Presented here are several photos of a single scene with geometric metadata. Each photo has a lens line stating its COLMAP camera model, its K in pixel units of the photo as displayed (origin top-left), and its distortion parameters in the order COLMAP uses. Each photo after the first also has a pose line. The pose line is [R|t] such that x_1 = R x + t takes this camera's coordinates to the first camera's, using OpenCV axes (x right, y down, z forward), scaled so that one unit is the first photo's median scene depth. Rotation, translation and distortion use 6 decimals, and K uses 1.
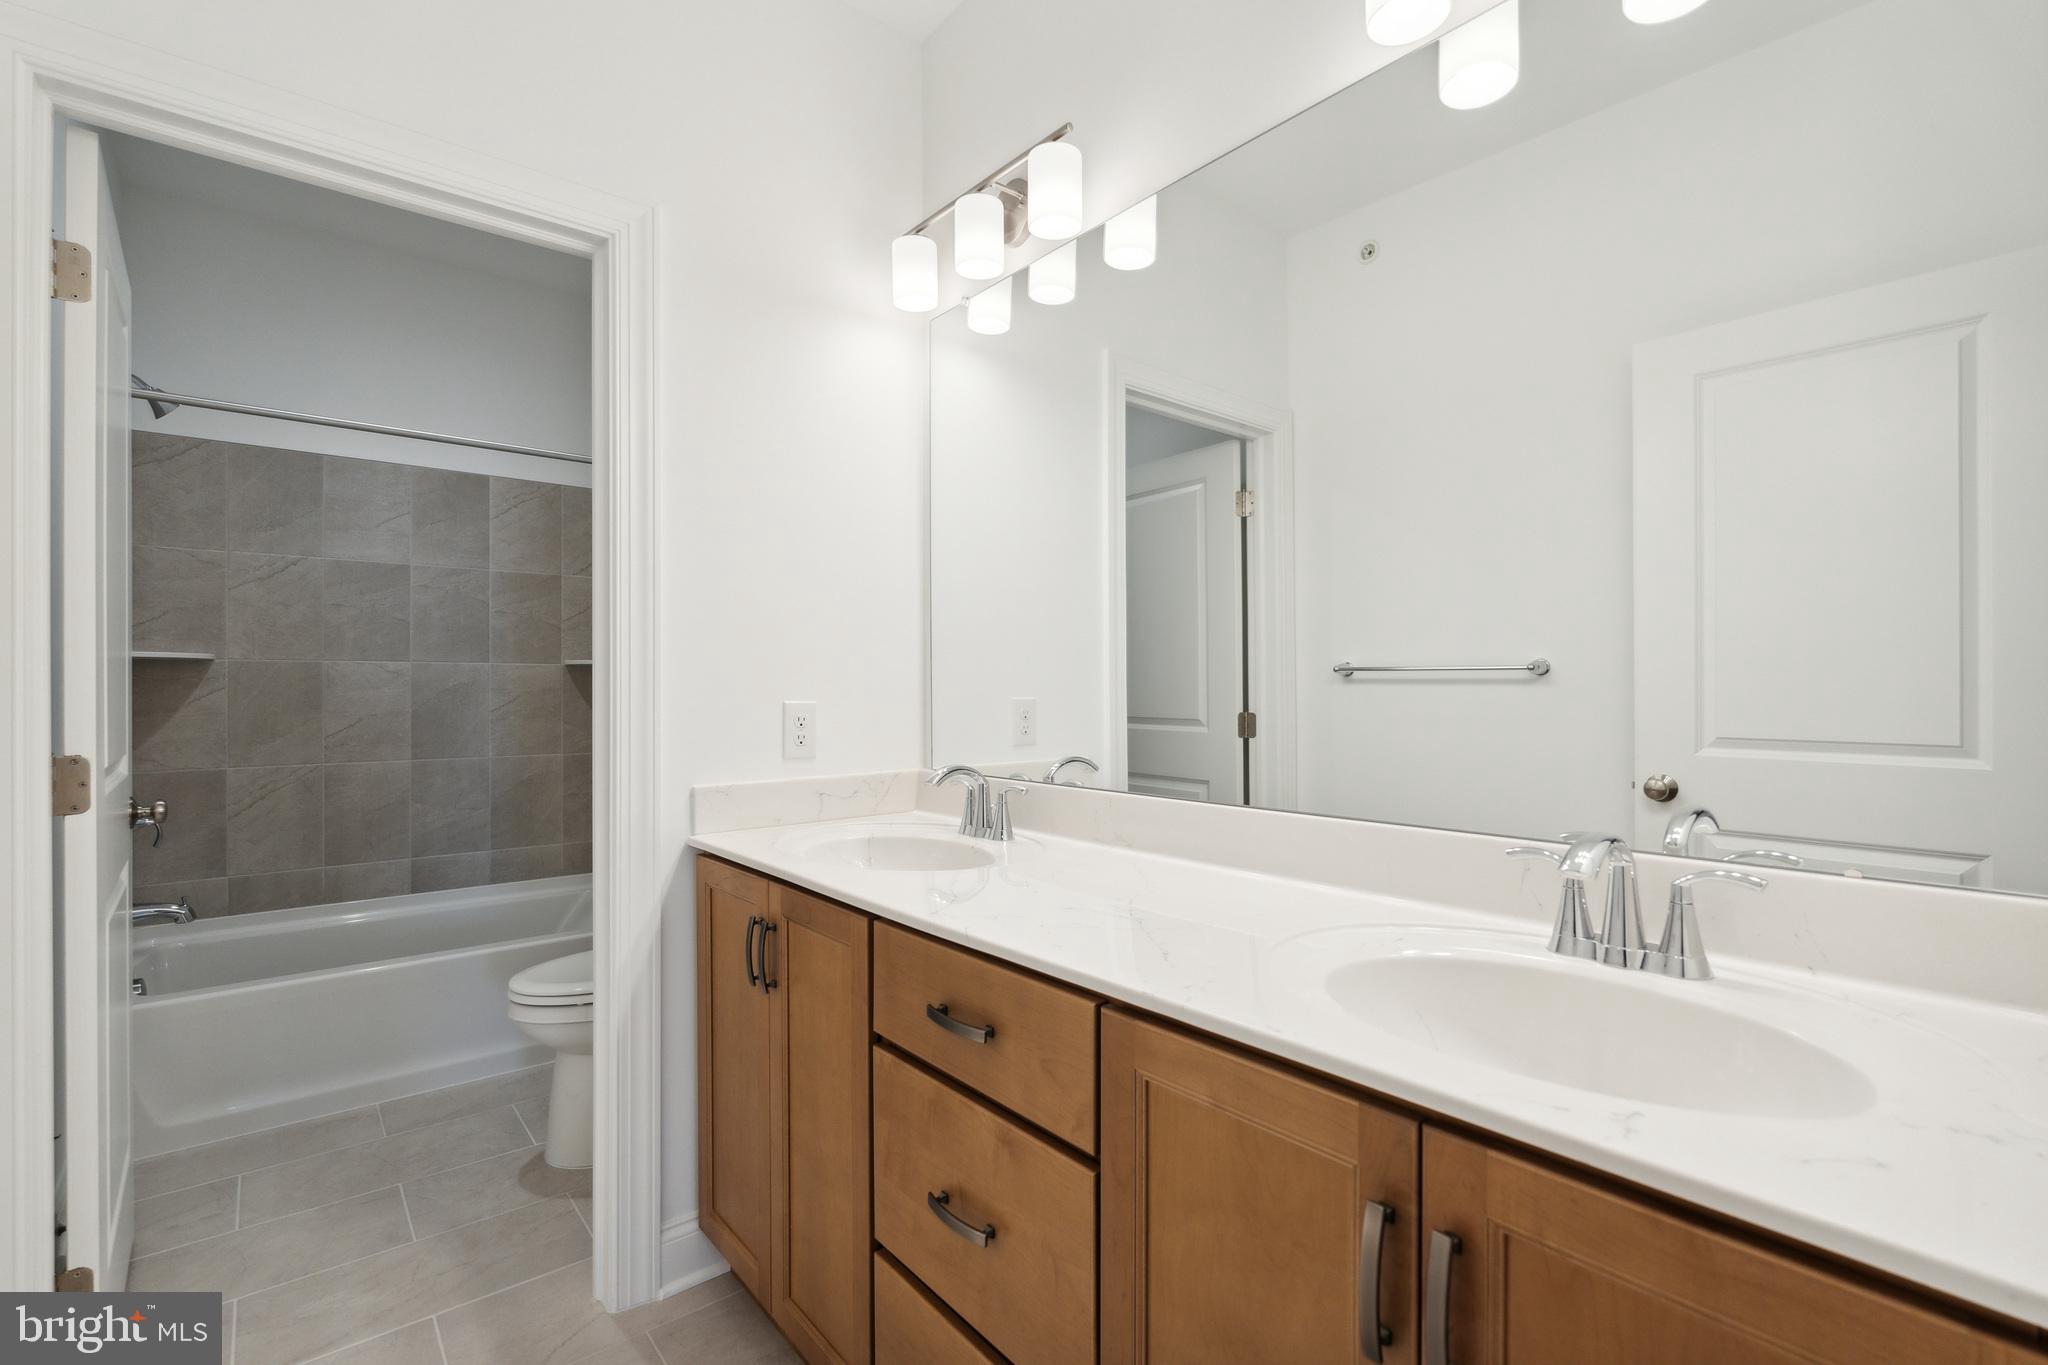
lens RADIAL K [[936.5, 0, 1024.0], [0, 936.5, 682.5], [0, 0, 1]] dist [-0.000929, 0.000015]
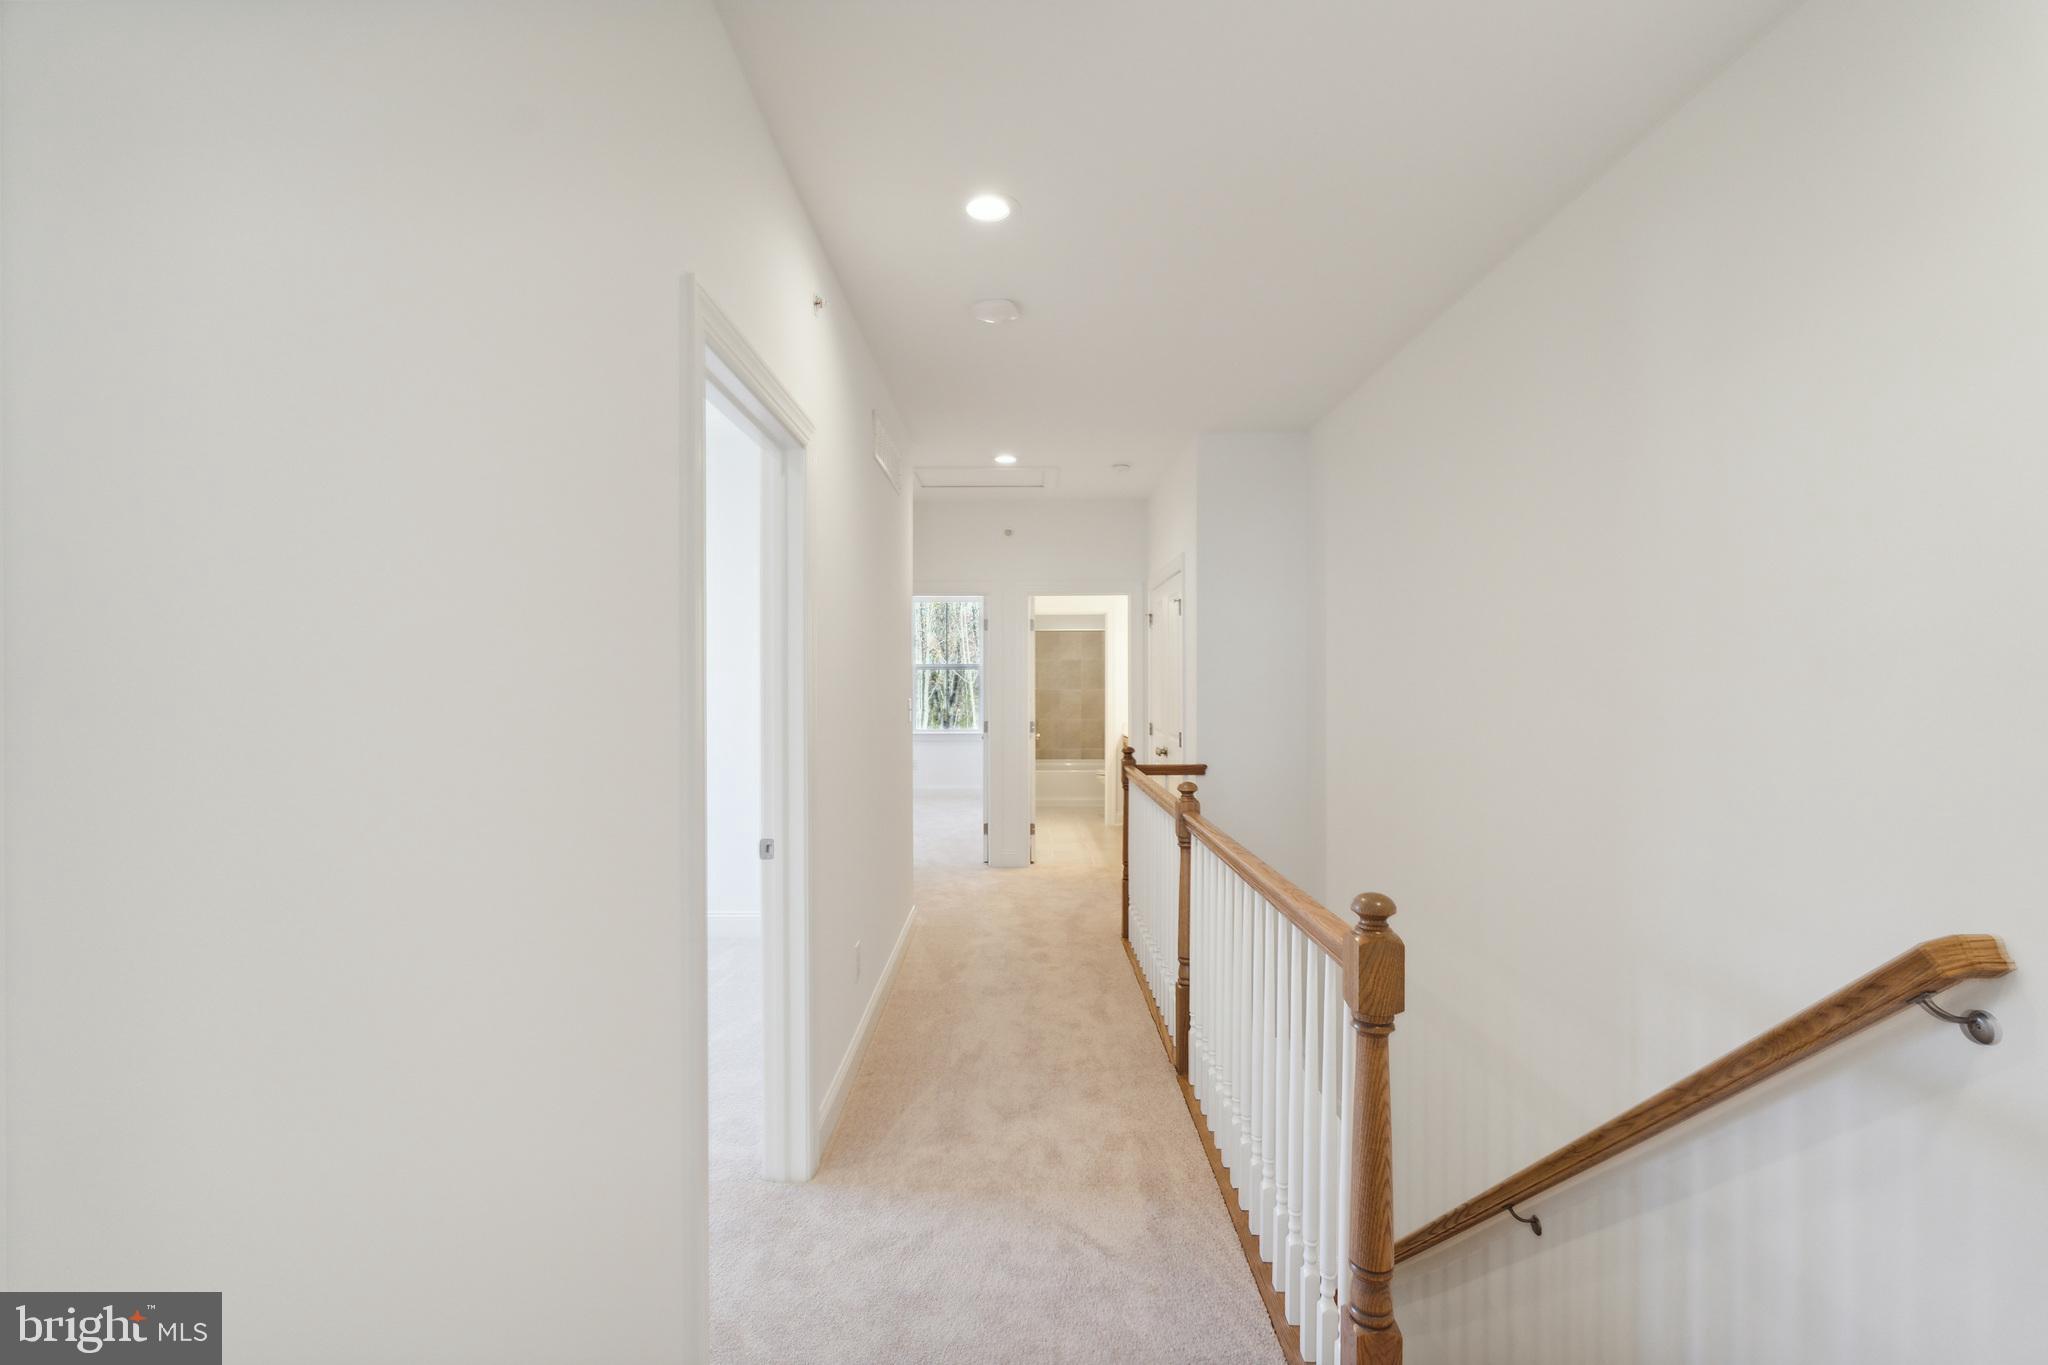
lens RADIAL K [[936.5, 0, 1024.0], [0, 936.5, 682.5], [0, 0, 1]] dist [-0.000929, 0.000015]
pose [[0.793296, 0.042542, -0.607347, 1.267769], [0.006640, 0.996892, 0.078501, -0.328038], [0.608799, -0.066307, 0.790548, -1.846683]]
